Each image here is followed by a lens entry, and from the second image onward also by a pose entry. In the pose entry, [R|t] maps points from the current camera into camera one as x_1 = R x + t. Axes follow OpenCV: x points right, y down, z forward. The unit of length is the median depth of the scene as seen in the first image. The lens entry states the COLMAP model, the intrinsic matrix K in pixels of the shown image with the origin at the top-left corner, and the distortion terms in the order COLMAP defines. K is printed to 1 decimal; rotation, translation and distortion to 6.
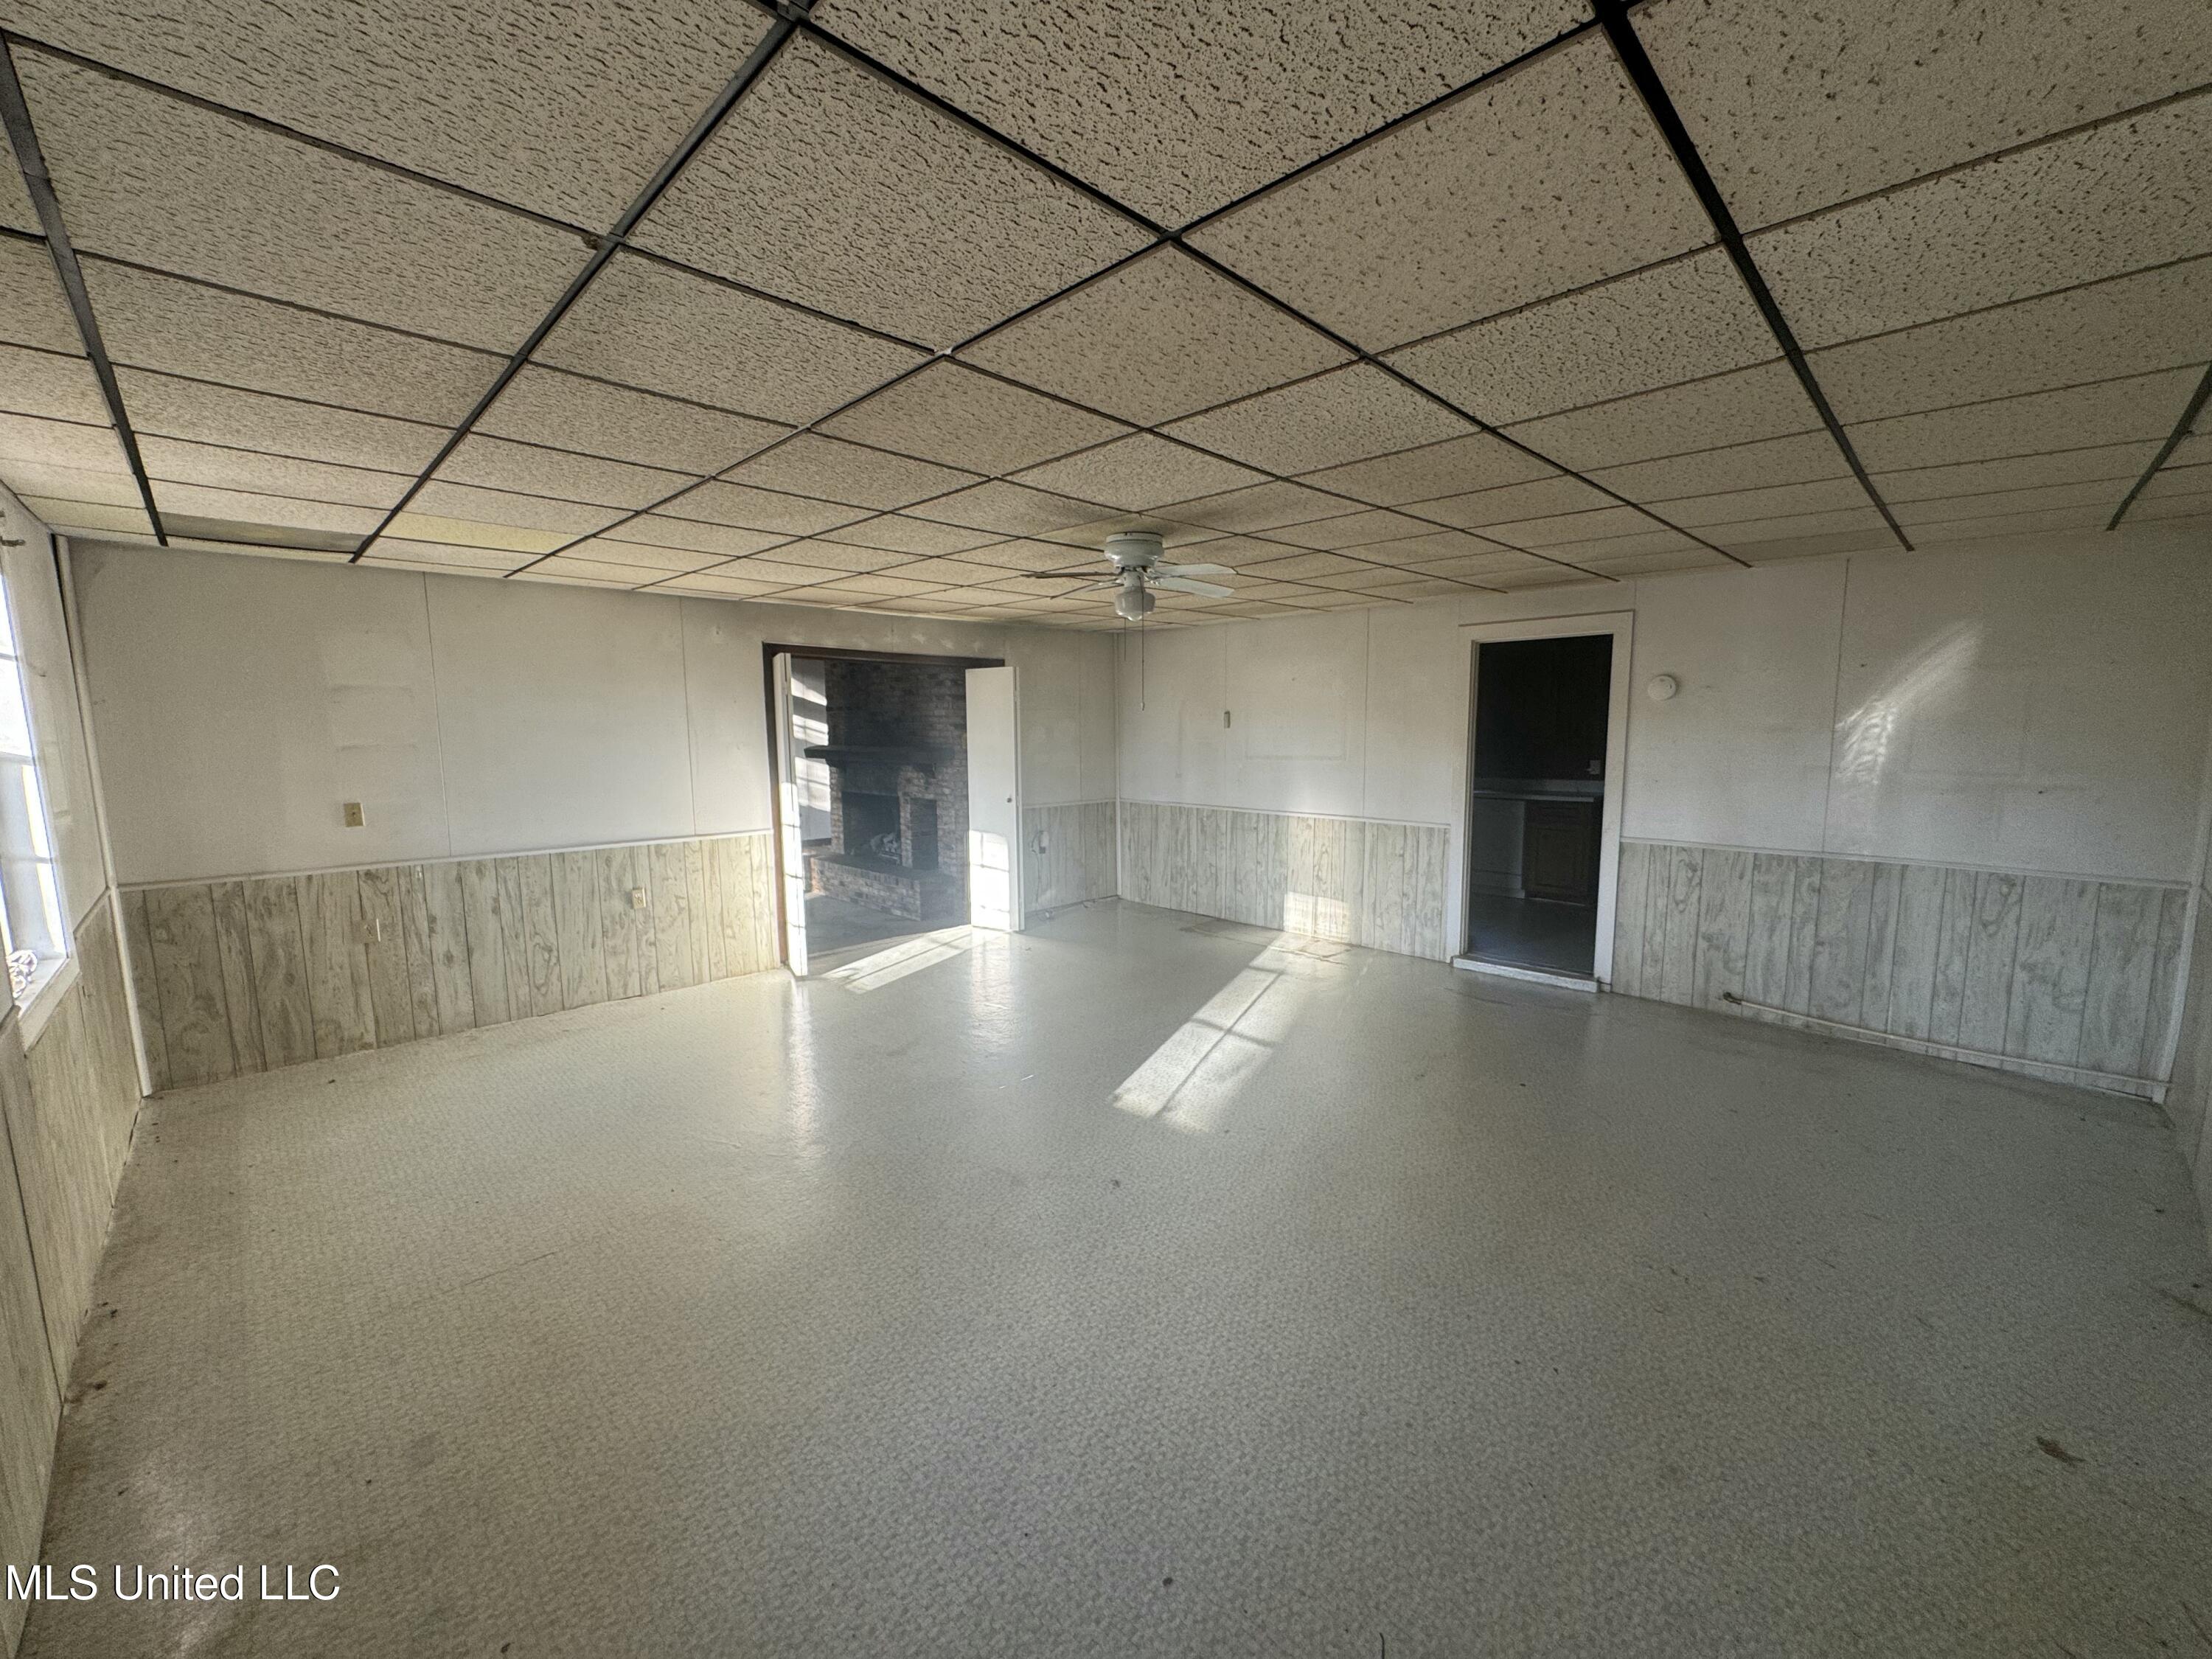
lens RADIAL K [[879.4, 0, 1109.0], [0, 879.4, 830.5], [0, 0, 1]] dist [-0.006586, 0.000083]
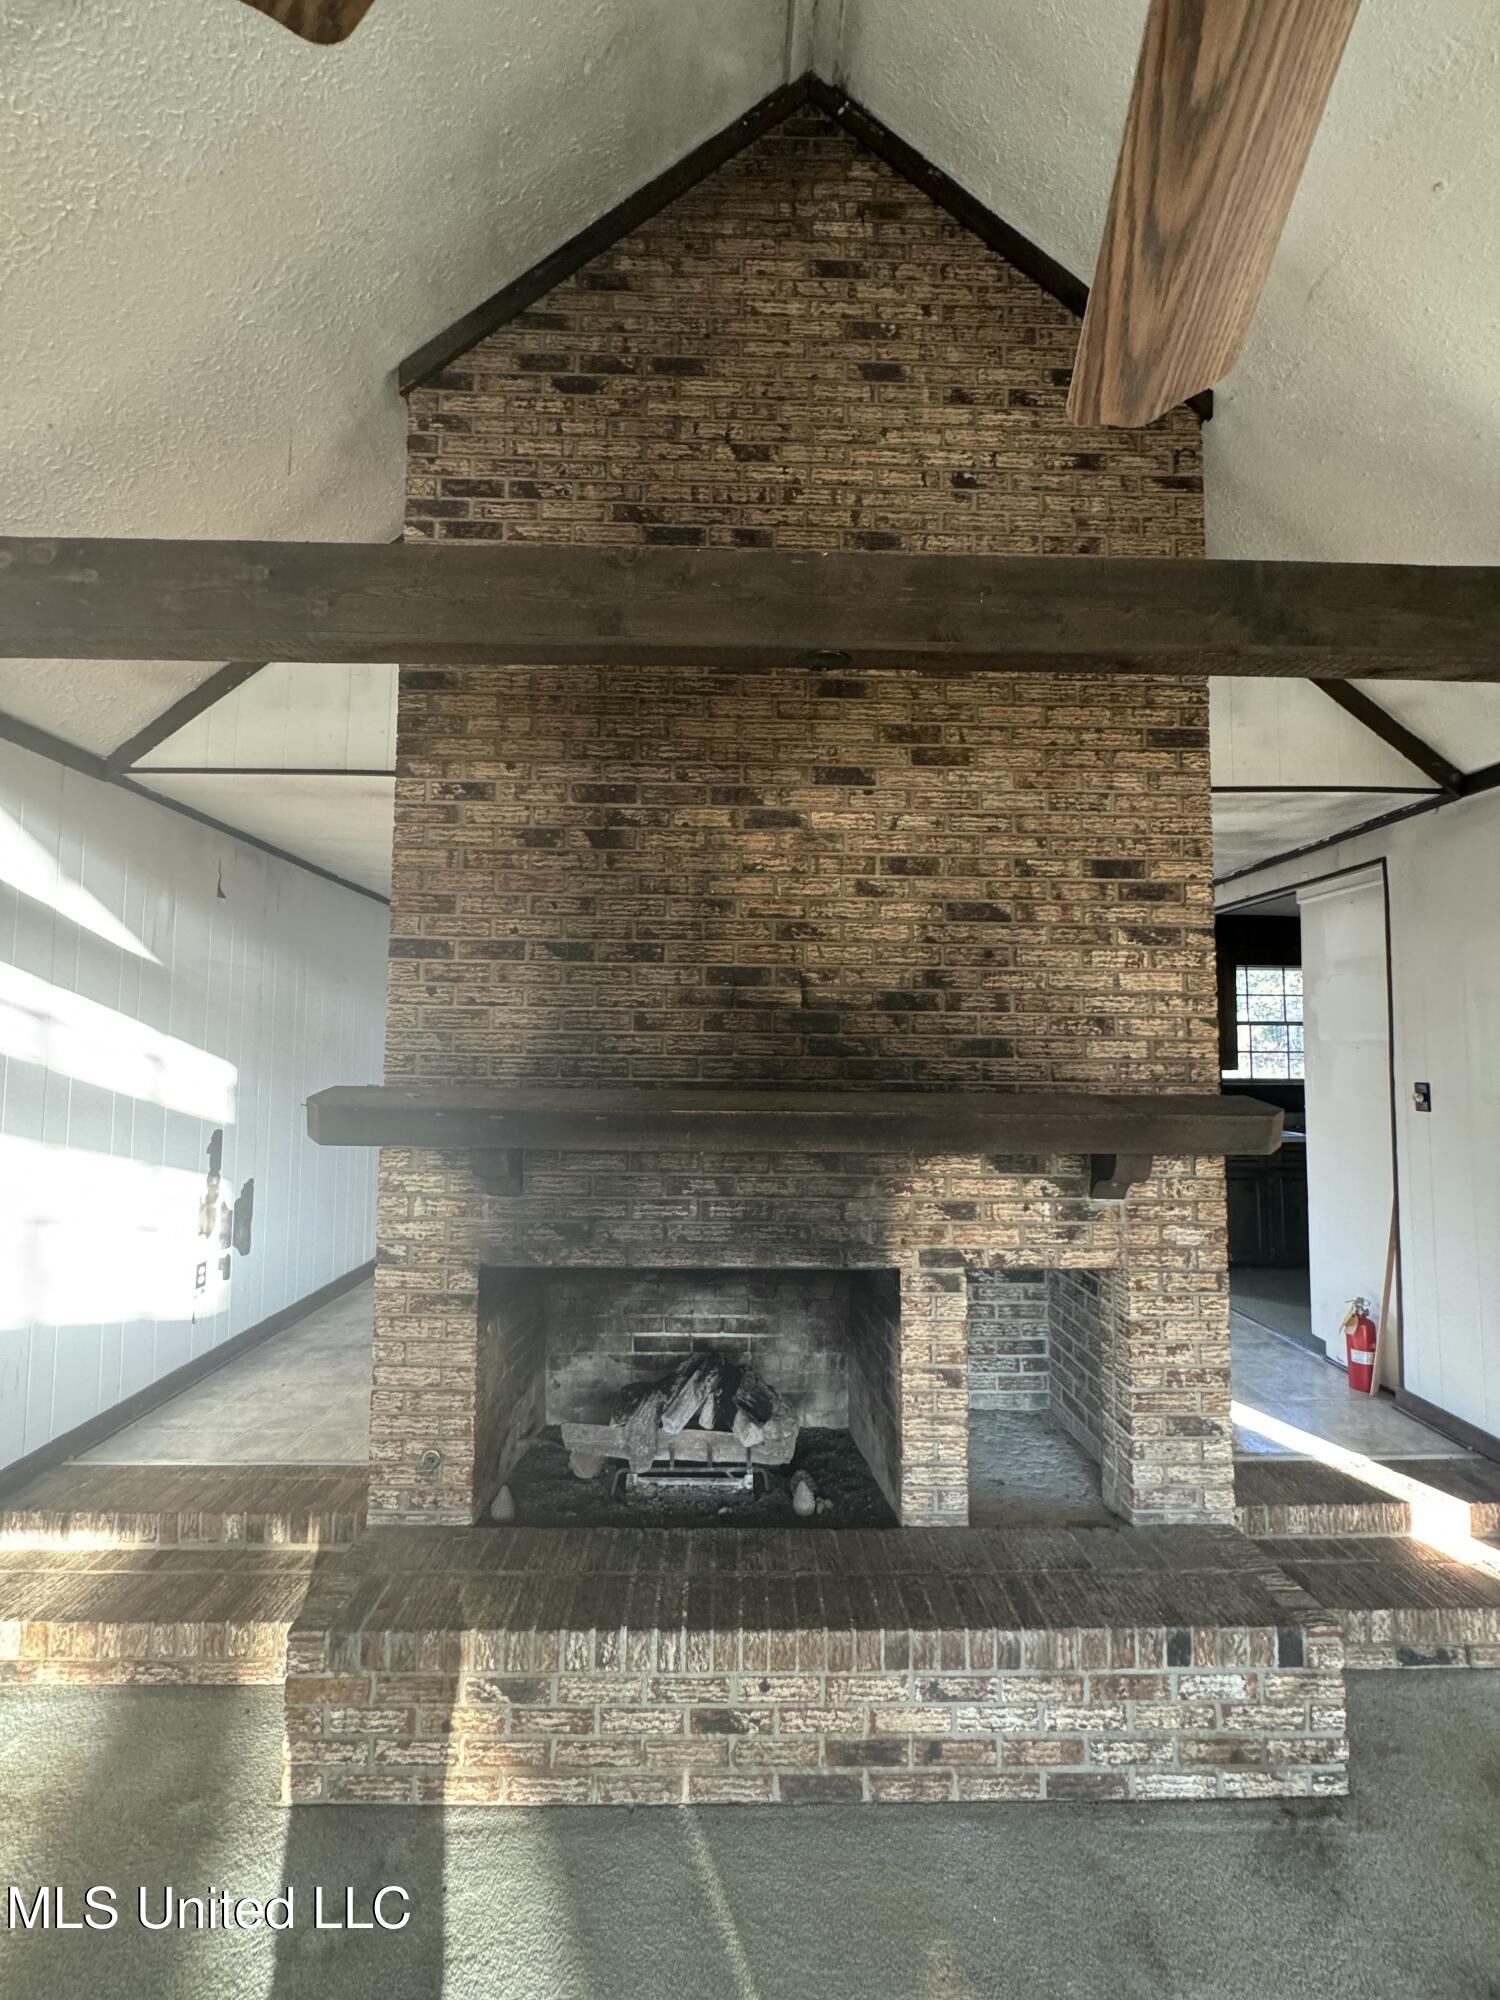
lens RADIAL K [[795.1, 0, 747.3], [0, 795.1, 1005.7], [0, 0, 1]] dist [-0.006586, 0.000083]
pose [[0.693852, 0.050763, 0.718326, -0.466284], [0.073585, 0.987293, -0.140848, -0.090888], [-0.716348, 0.150585, 0.681300, 0.865317]]
